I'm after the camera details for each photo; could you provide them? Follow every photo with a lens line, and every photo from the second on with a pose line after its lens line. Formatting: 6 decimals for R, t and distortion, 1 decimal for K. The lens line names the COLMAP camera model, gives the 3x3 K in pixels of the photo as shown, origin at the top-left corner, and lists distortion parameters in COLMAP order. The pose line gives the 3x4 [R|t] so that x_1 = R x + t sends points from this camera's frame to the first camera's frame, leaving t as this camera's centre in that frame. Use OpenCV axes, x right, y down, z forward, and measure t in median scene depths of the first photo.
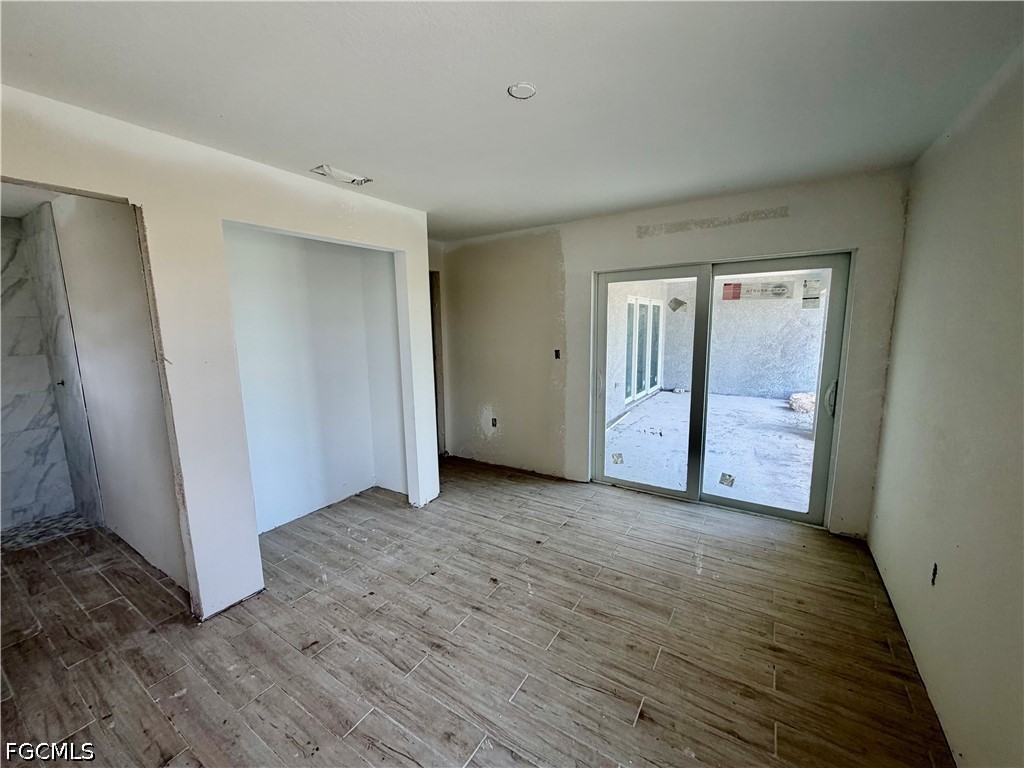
lens RADIAL K [[411.6, 0, 513.2], [0, 411.6, 385.3], [0, 0, 1]] dist [-0.003146, 0.001349]
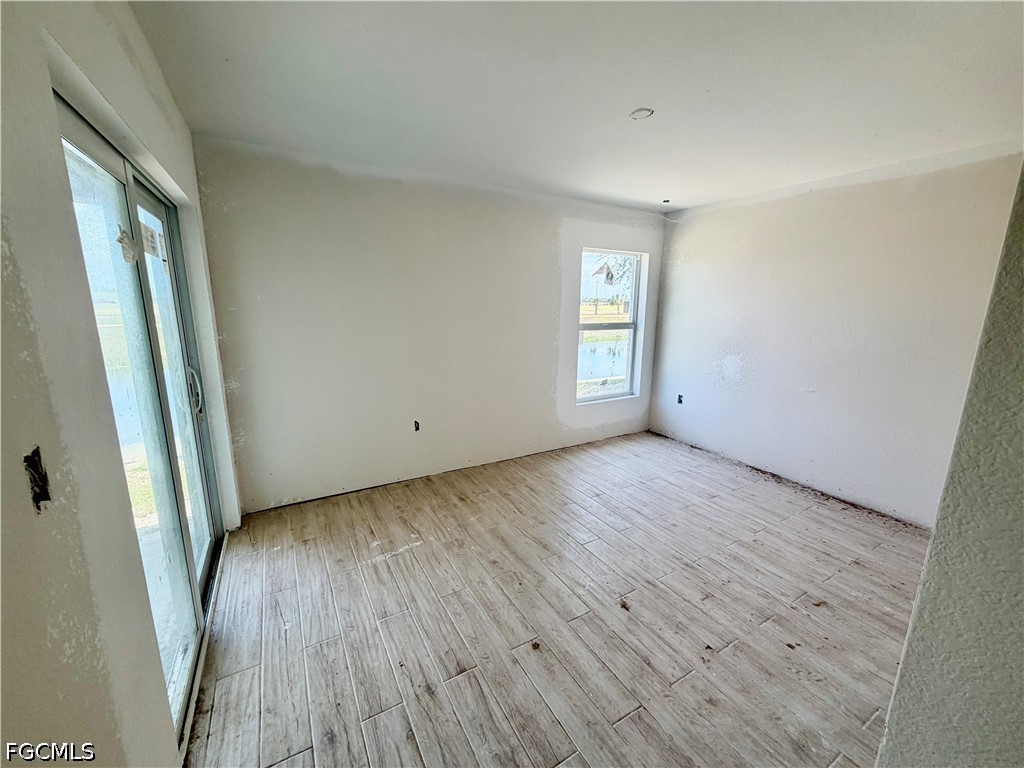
lens RADIAL K [[411.6, 0, 511.5], [0, 411.6, 383.3], [0, 0, 1]] dist [-0.003146, 0.001349]
pose [[-0.887781, -0.084856, 0.452376, -0.175248], [0.072908, 0.944523, 0.320251, -0.224082], [-0.454455, 0.317295, -0.832343, 1.607313]]
